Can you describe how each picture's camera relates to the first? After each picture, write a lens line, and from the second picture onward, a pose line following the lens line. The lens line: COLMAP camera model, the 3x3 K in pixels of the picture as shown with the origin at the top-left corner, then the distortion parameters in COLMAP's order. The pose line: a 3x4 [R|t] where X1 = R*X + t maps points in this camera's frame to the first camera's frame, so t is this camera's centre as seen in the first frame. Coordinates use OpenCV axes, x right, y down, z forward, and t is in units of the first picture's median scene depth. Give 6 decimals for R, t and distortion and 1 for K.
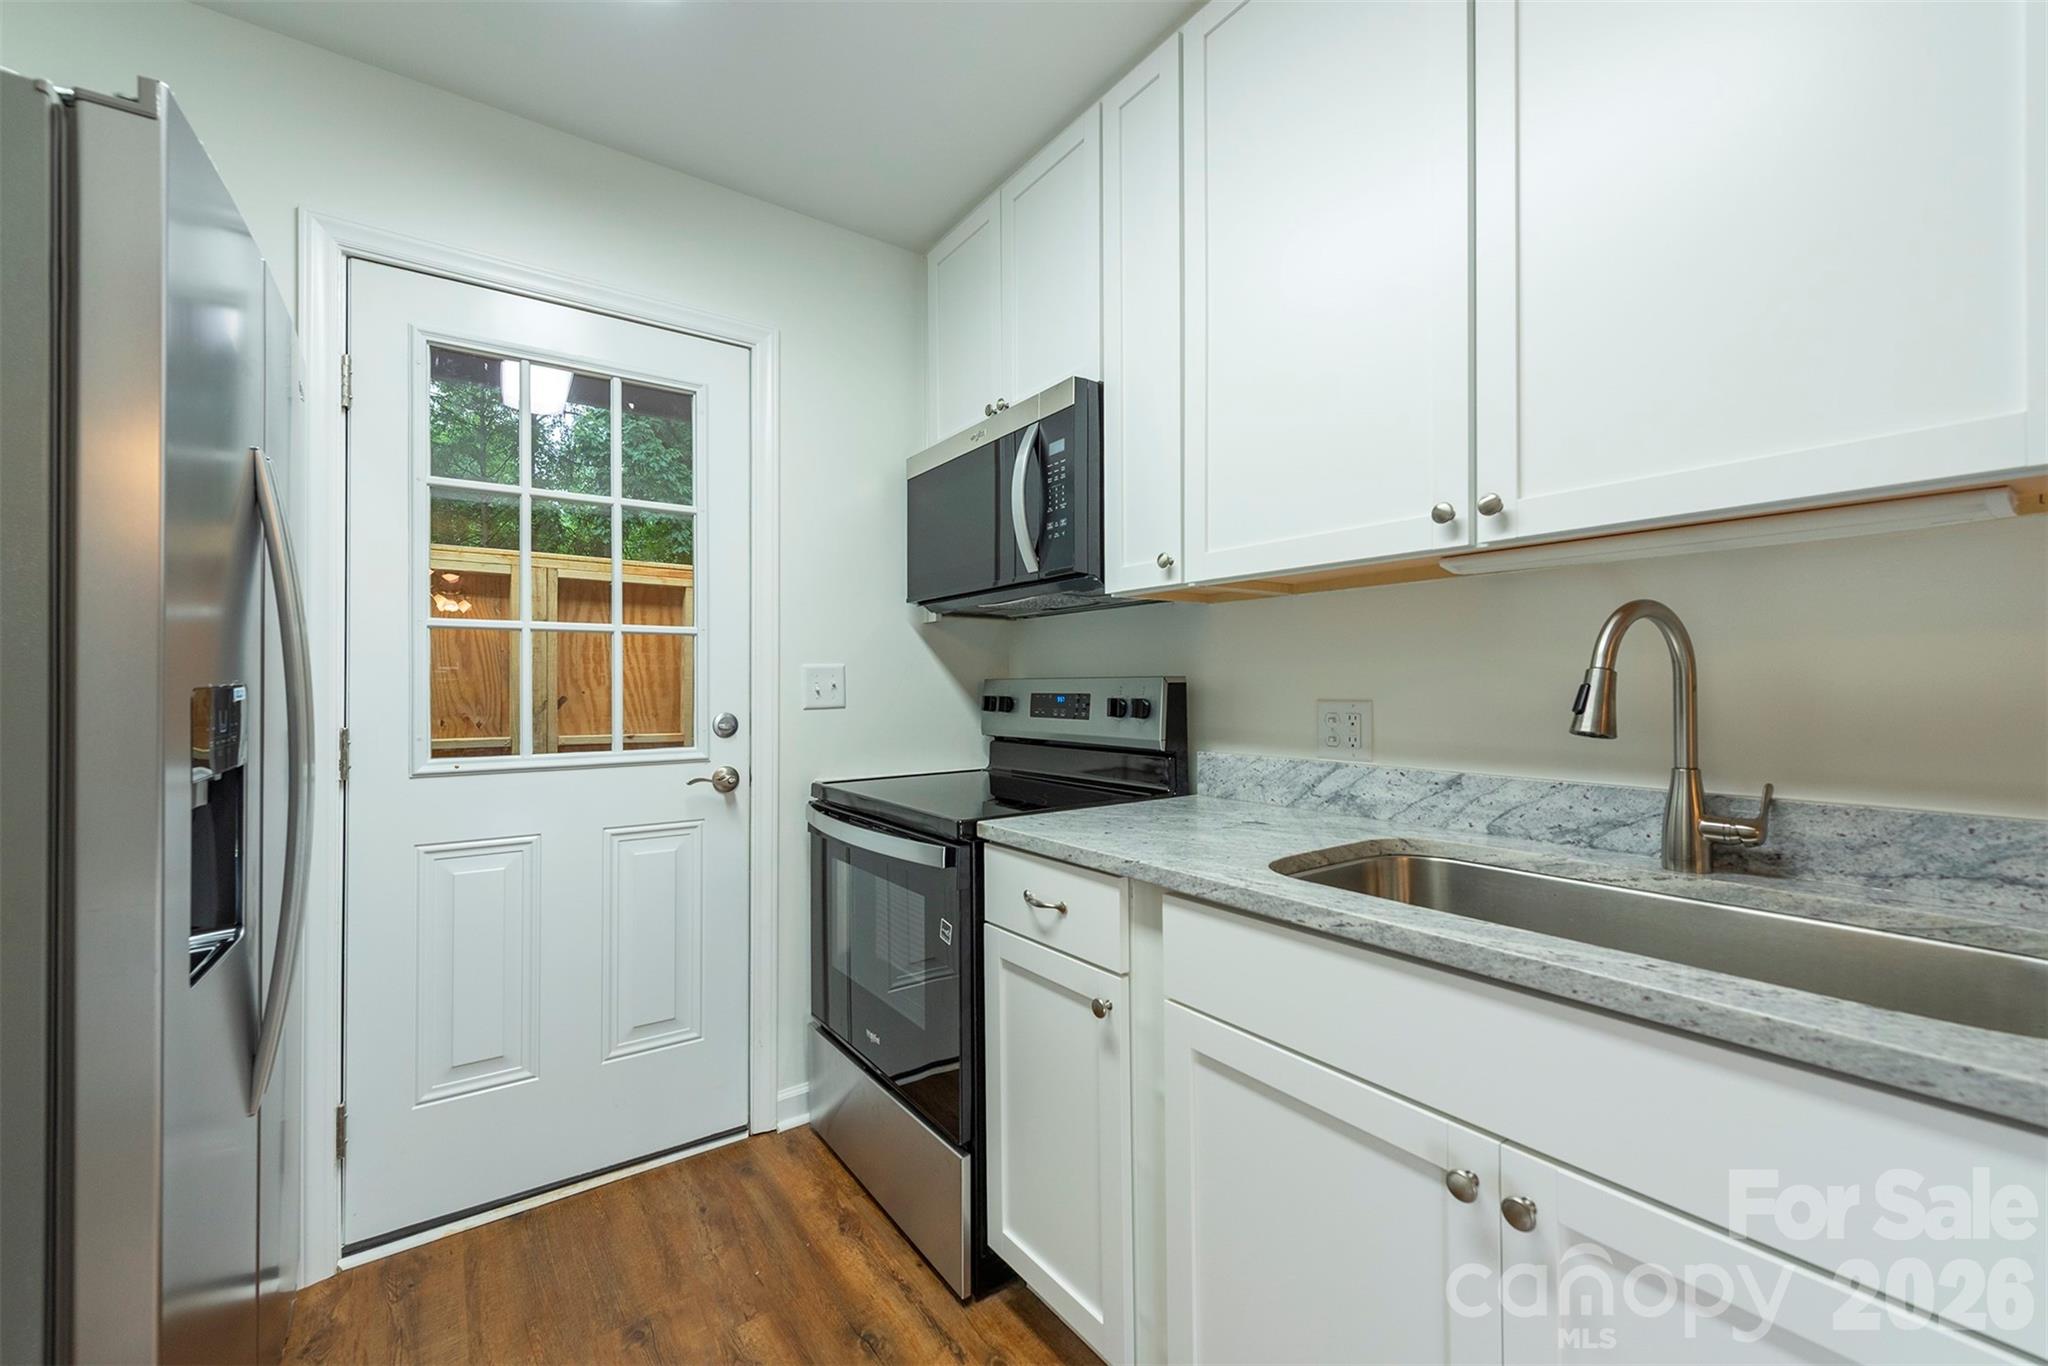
lens RADIAL K [[831.9, 0, 1027.2], [0, 831.9, 680.4], [0, 0, 1]] dist [0.015324, -0.005570]
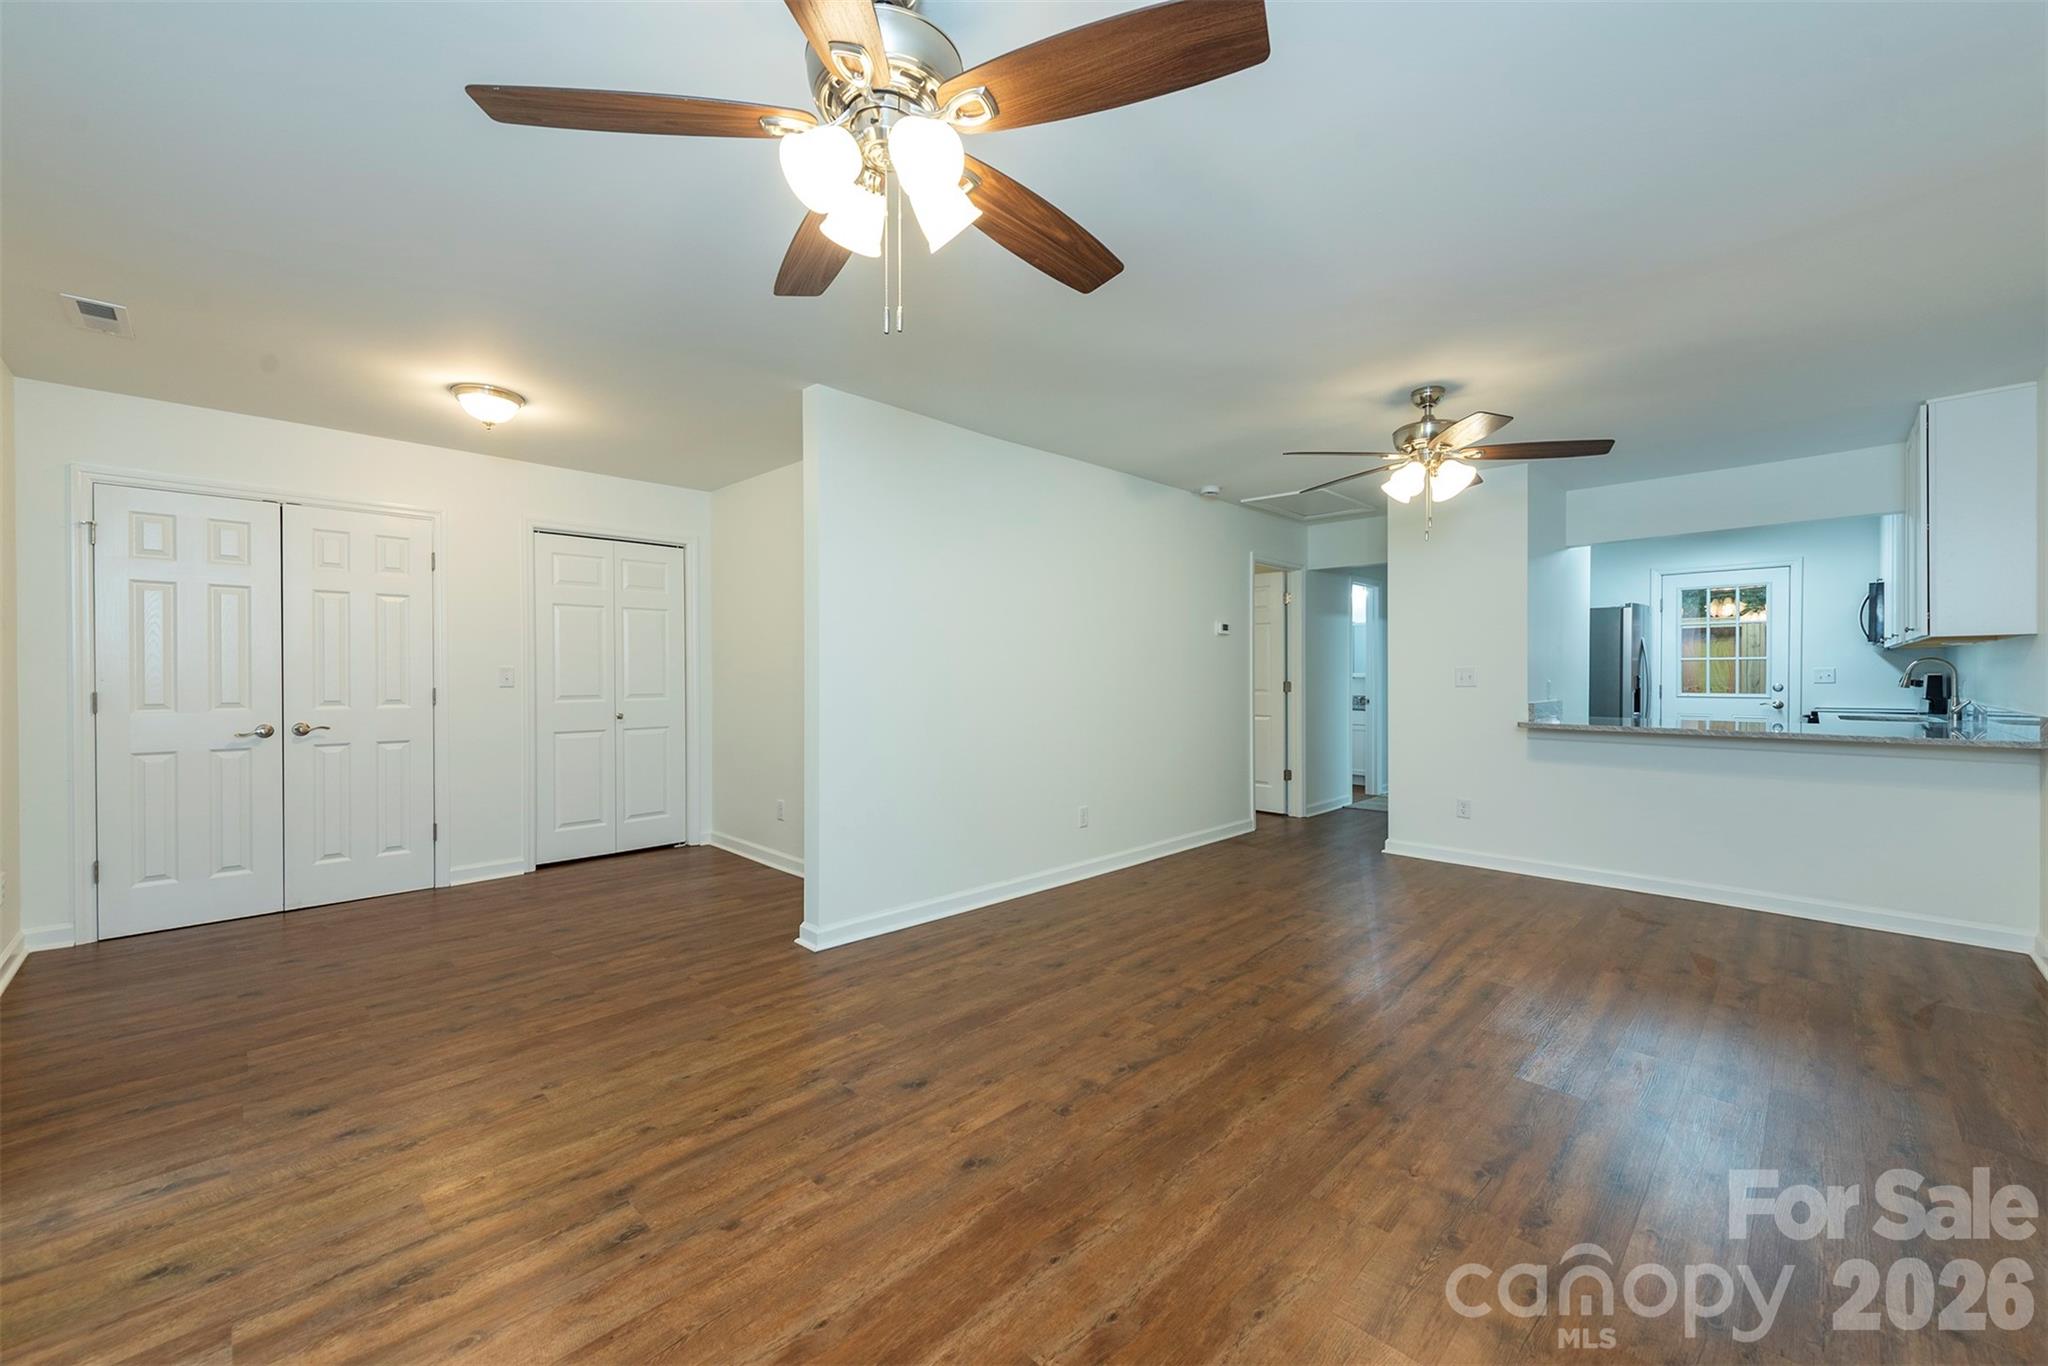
lens RADIAL K [[801.0, 0, 1018.2], [0, 801.0, 679.1], [0, 0, 1]] dist [0.014517, -0.005499]
pose [[0.169025, 0.010183, -0.985559, 2.803250], [0.007770, 0.999902, 0.011663, -0.047928], [0.985581, -0.009629, 0.168930, -3.050731]]
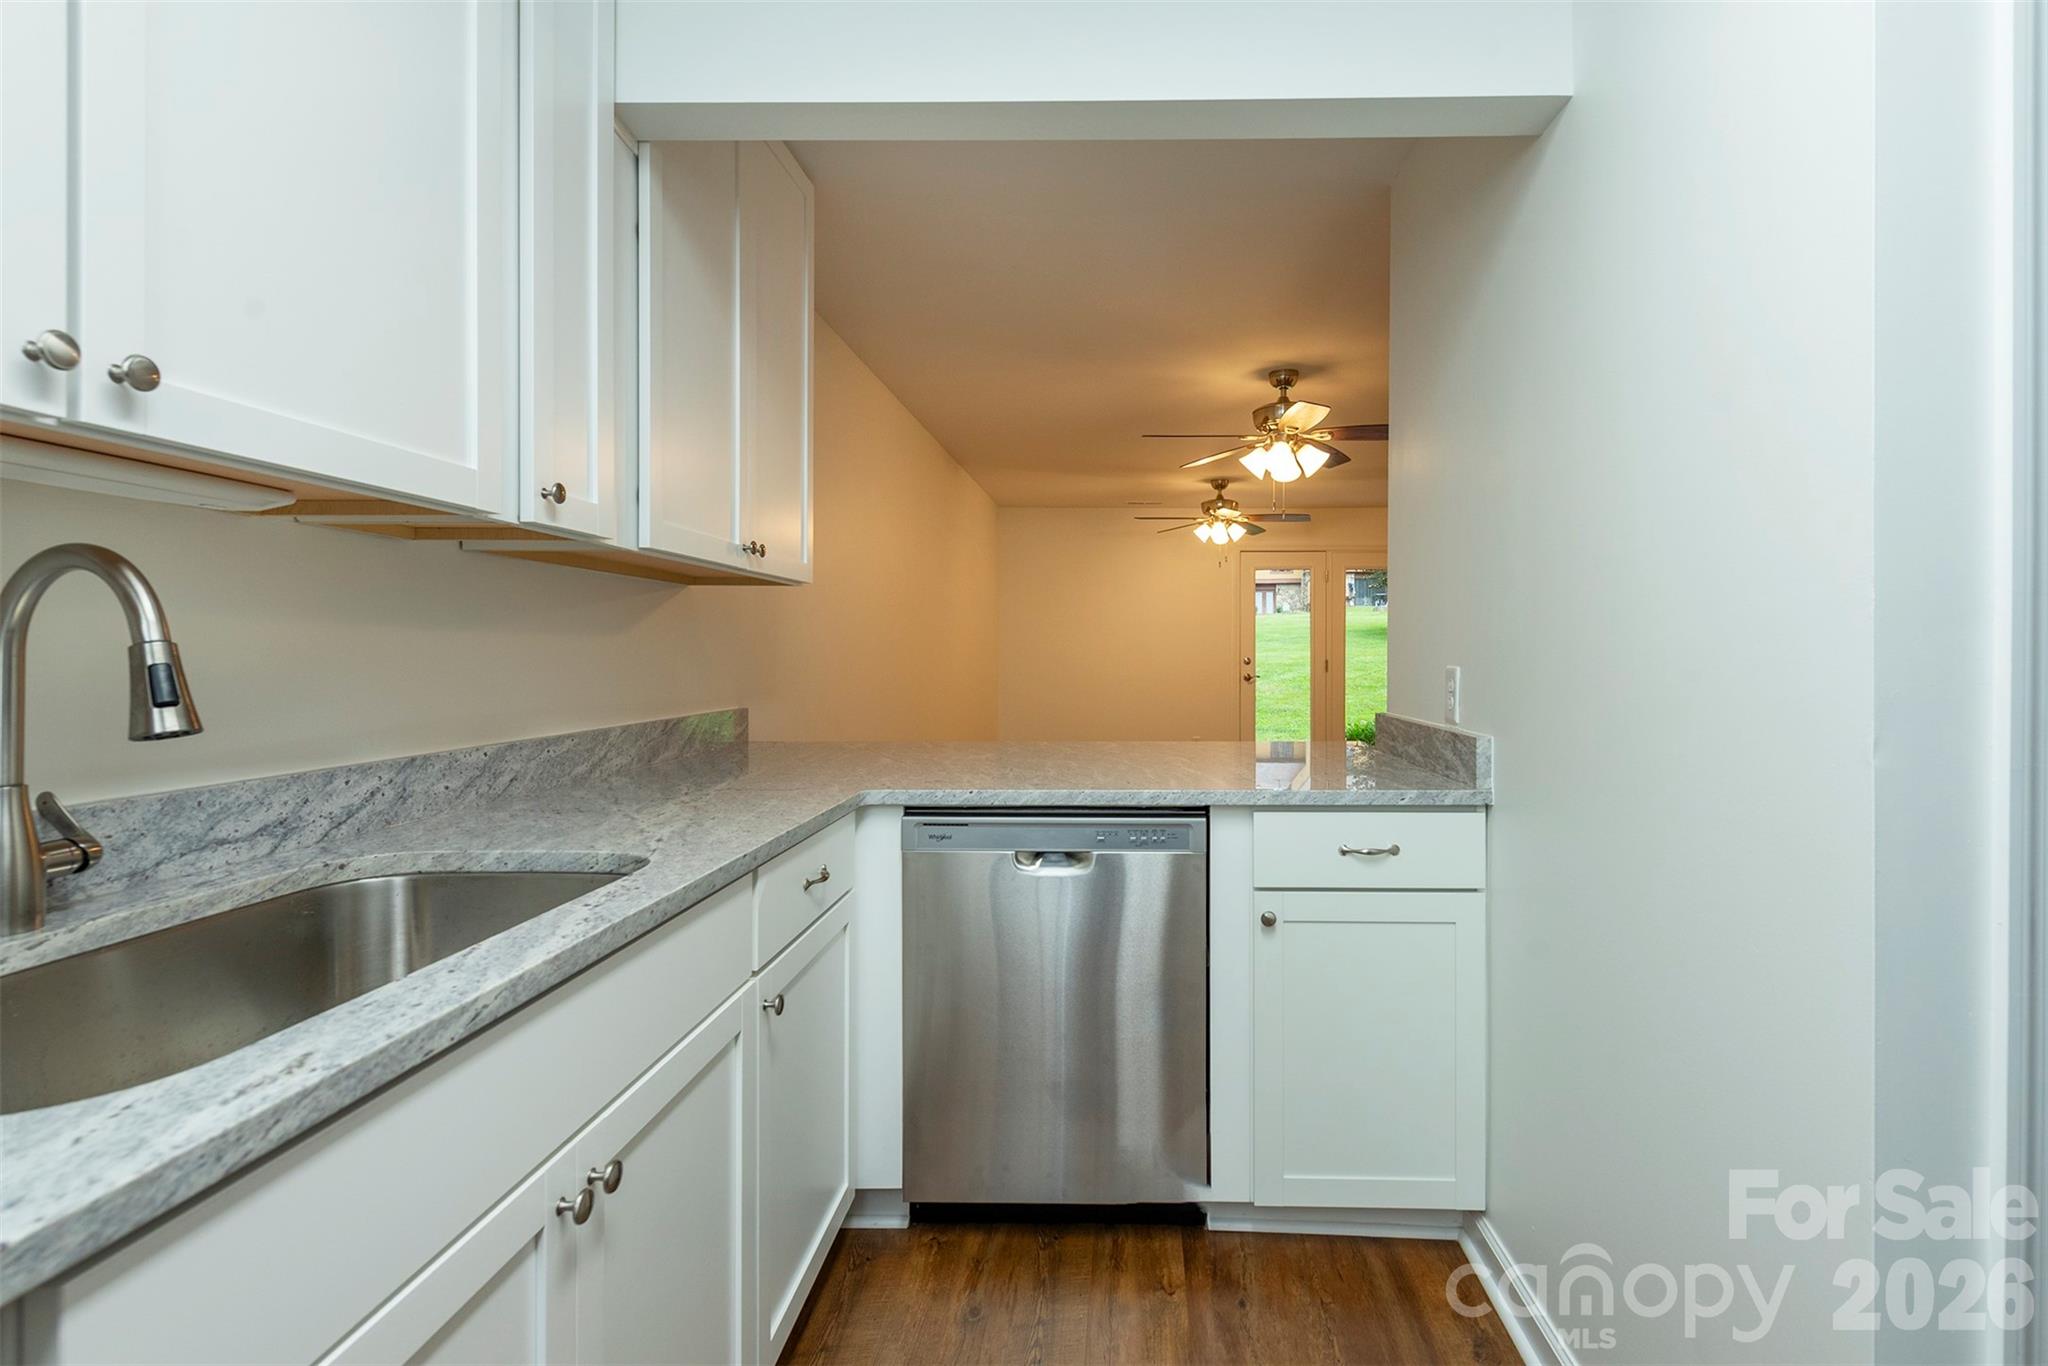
lens RADIAL K [[1008.1, 0, 1101.4], [0, 1008.1, 654.6], [0, 0, 1]] dist [-0.000994, -0.001153]
pose [[-0.796751, 0.003120, 0.604299, -0.304277], [0.000191, 0.999988, -0.004911, 0.000673], [-0.604307, -0.003798, -0.796742, 0.771016]]
